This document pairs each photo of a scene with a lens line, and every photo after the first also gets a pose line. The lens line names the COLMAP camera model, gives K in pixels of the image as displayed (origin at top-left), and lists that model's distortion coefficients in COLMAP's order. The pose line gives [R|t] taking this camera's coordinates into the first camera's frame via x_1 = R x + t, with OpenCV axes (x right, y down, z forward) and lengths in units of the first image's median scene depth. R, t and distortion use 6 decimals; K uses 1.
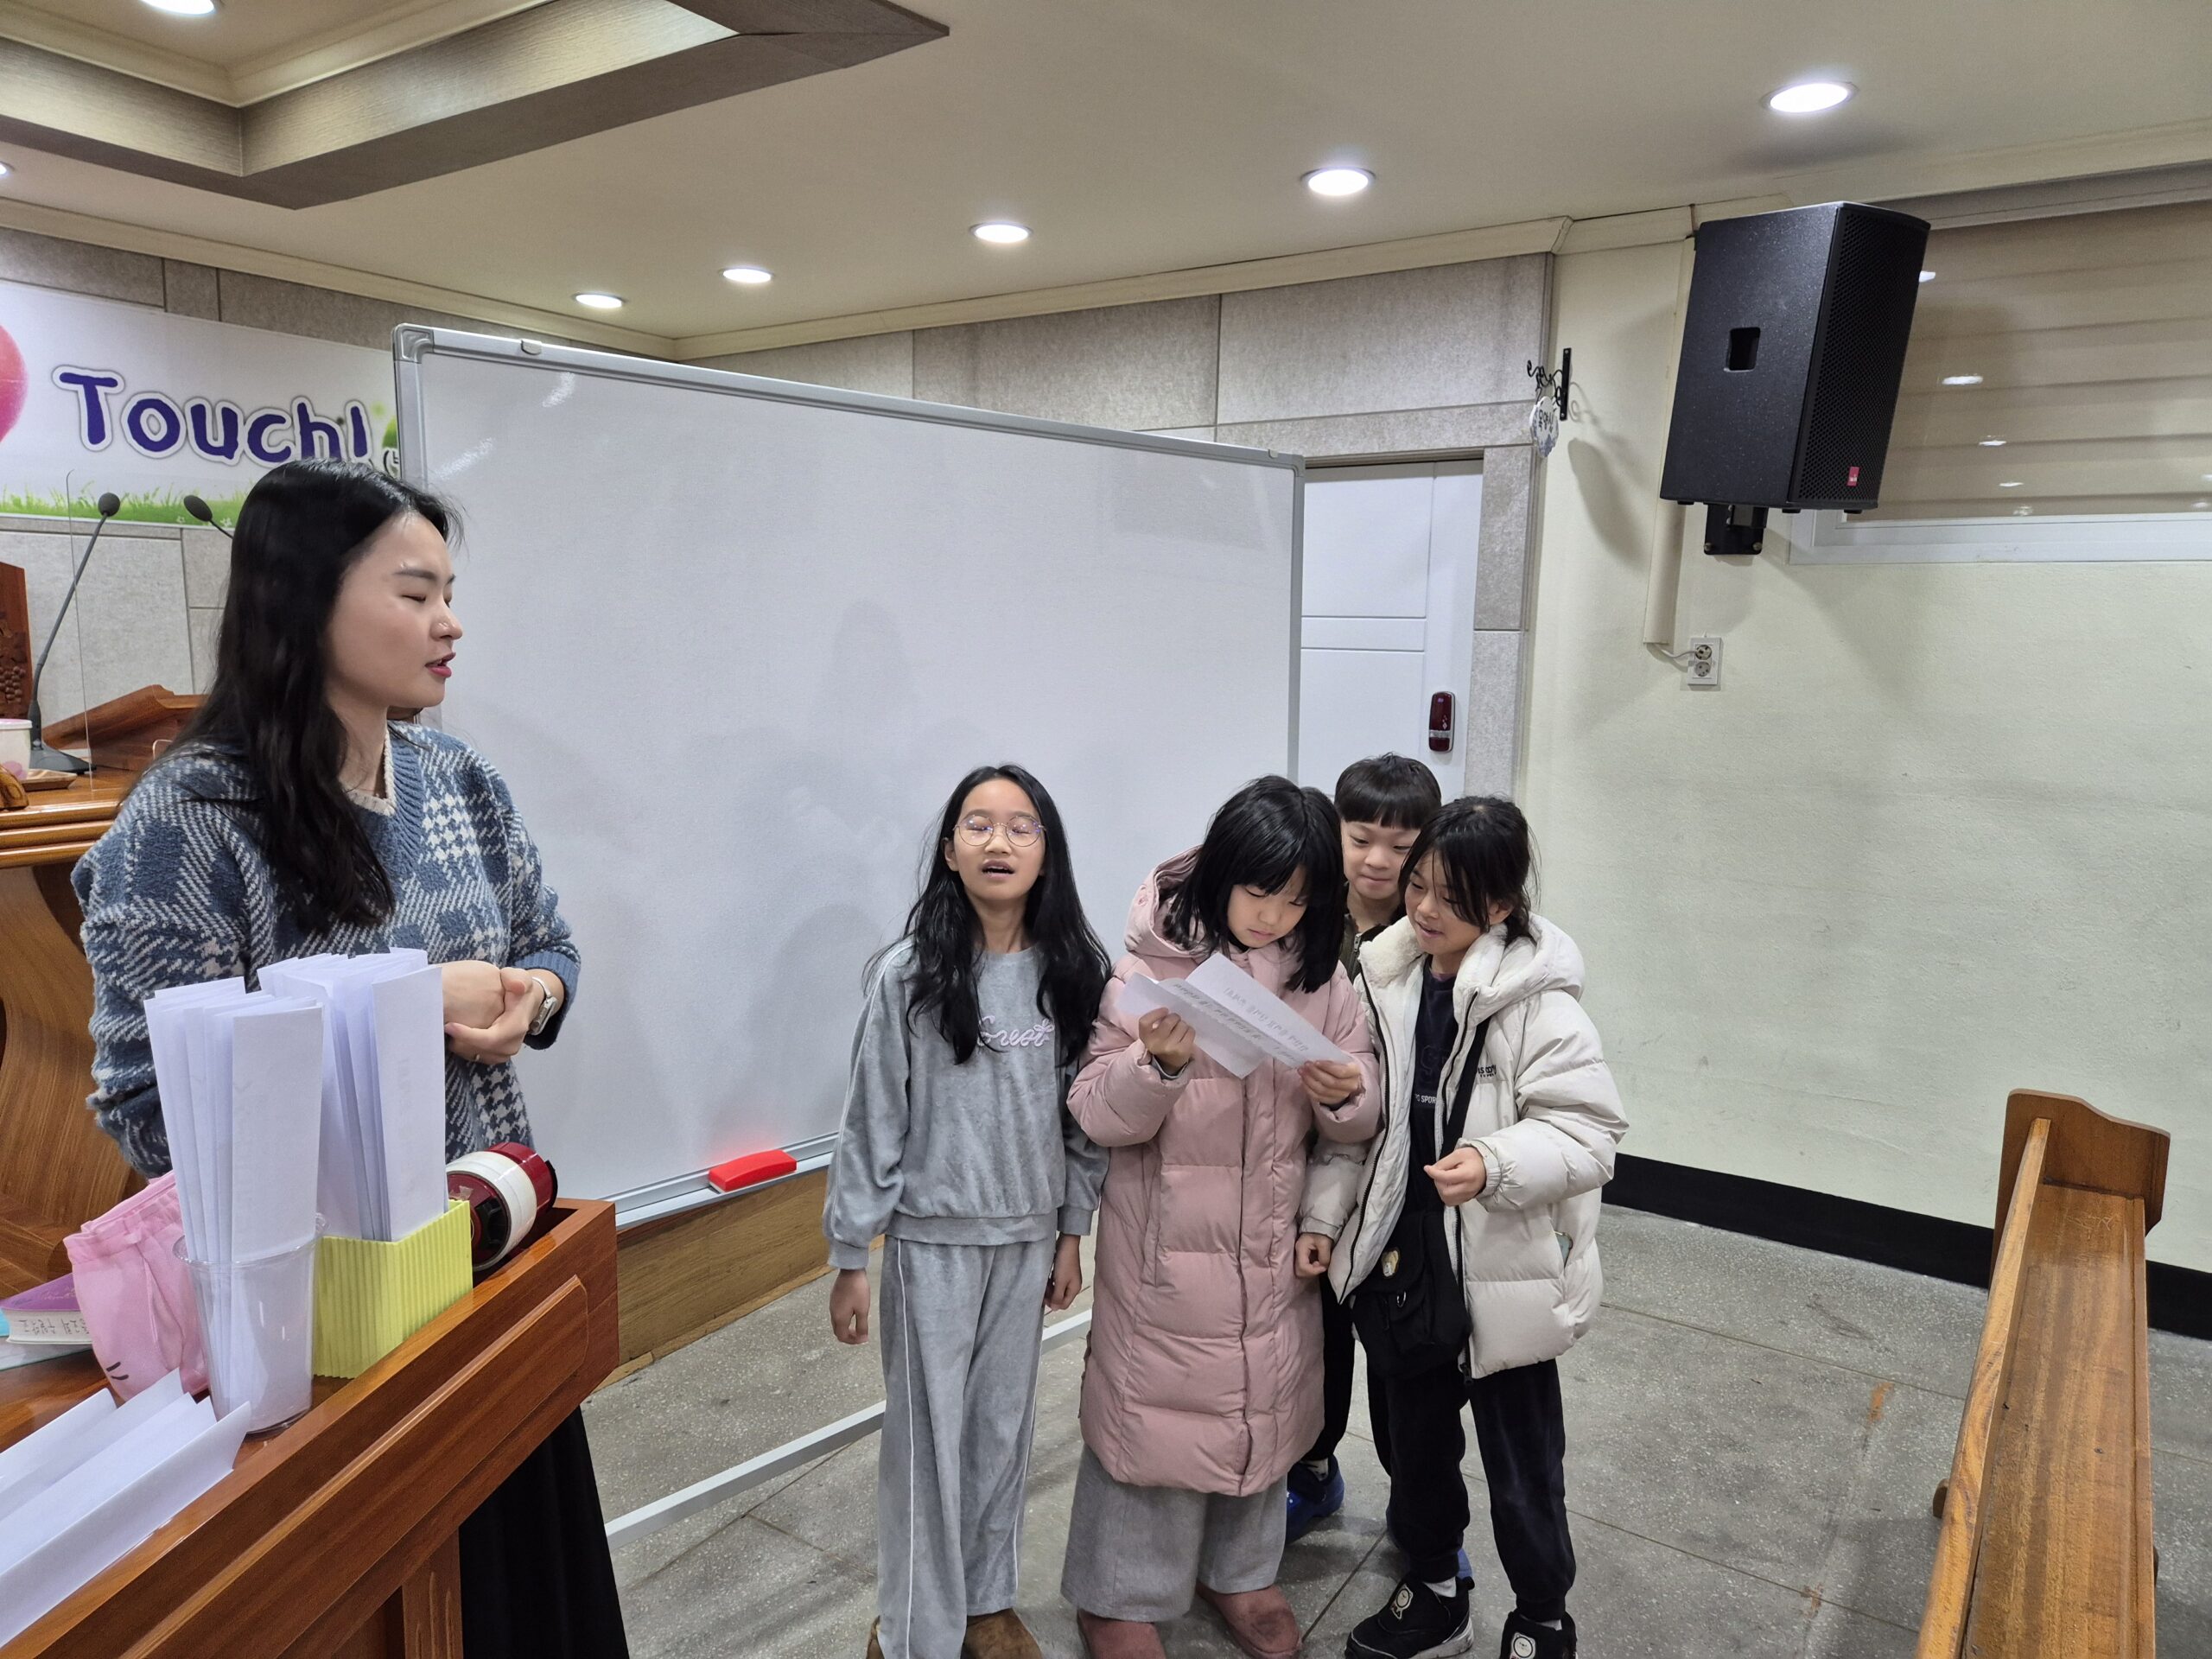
lens RADIAL K [[1464.2, 0, 1091.3], [0, 1464.2, 832.6], [0, 0, 1]] dist [0.071655, -0.068448]
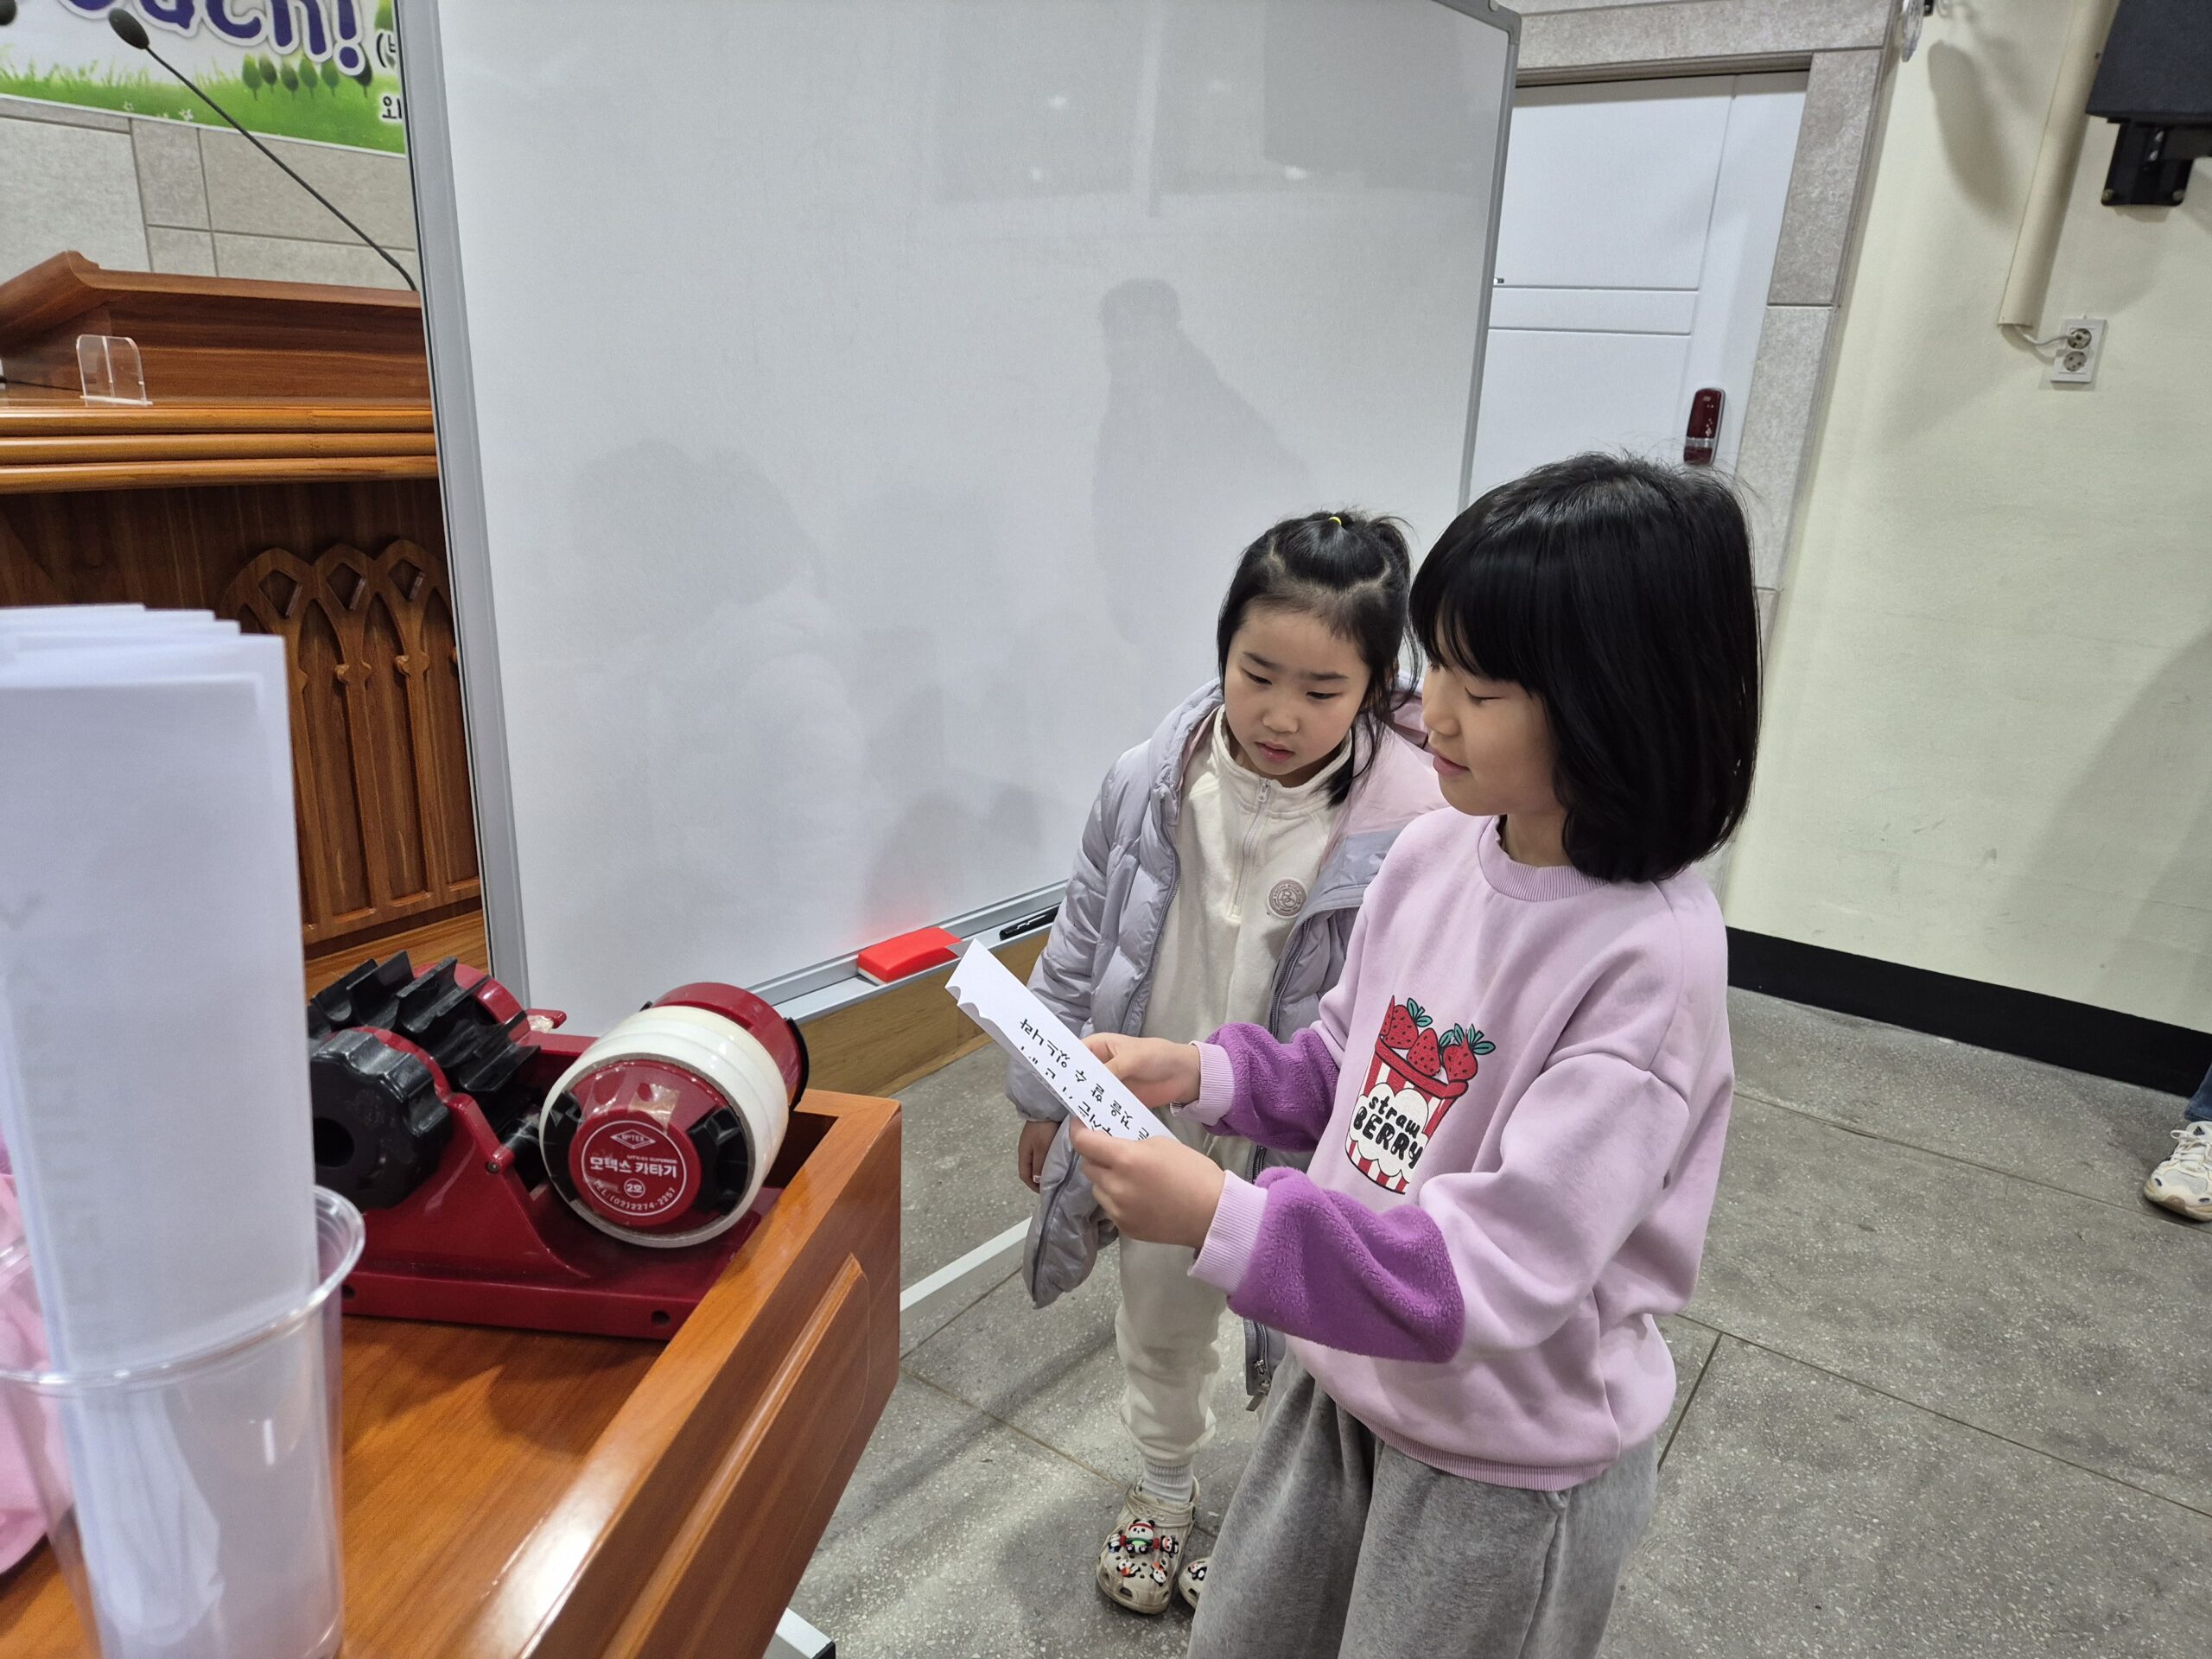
lens RADIAL K [[1470.6, 0, 1104.0], [0, 1470.6, 856.2], [0, 0, 1]] dist [0.053915, -0.053312]
pose [[0.999314, 0.037036, -0.000760, -0.085675], [-0.036298, 0.983102, 0.179426, 0.022969], [0.007392, -0.179275, 0.983771, 0.170502]]
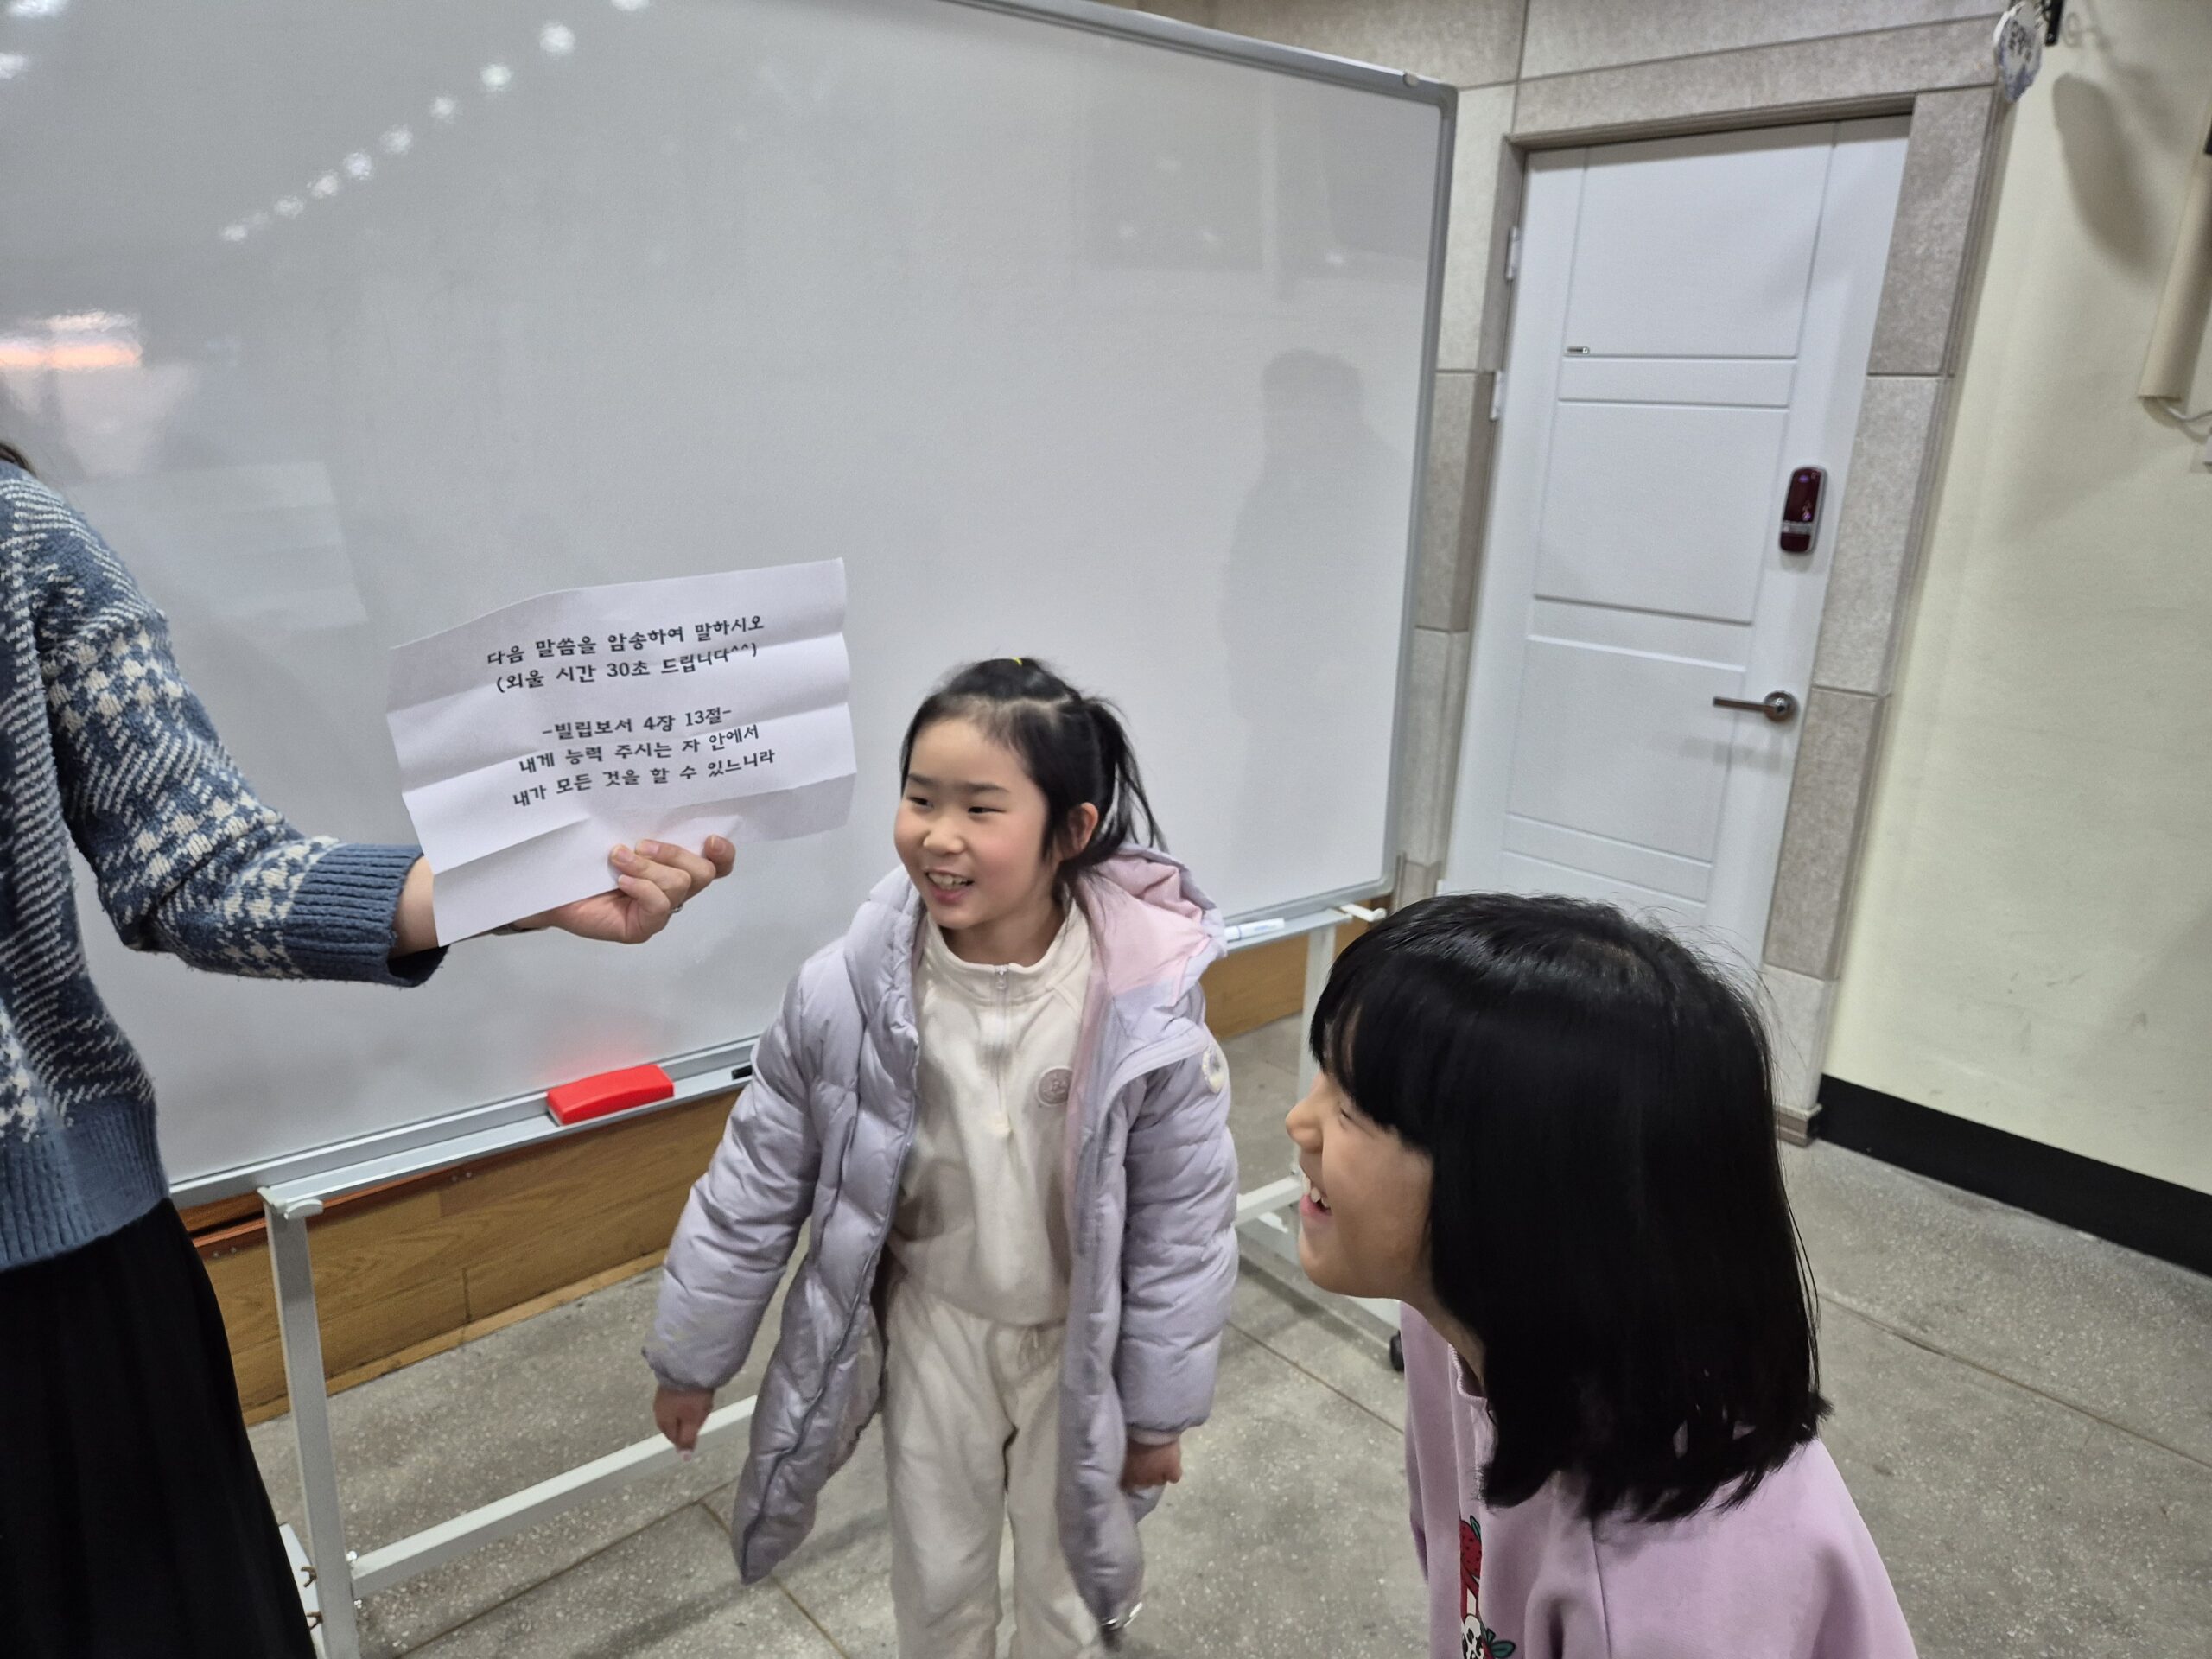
lens RADIAL K [[1473.0, 0, 1093.9], [0, 1473.0, 838.3], [0, 0, 1]] dist [0.062286, -0.065505]
pose [[0.974968, 0.080360, -0.207314, 0.071899], [-0.050147, 0.987852, 0.147083, -0.008180], [0.216615, -0.133005, 0.967154, 0.224492]]
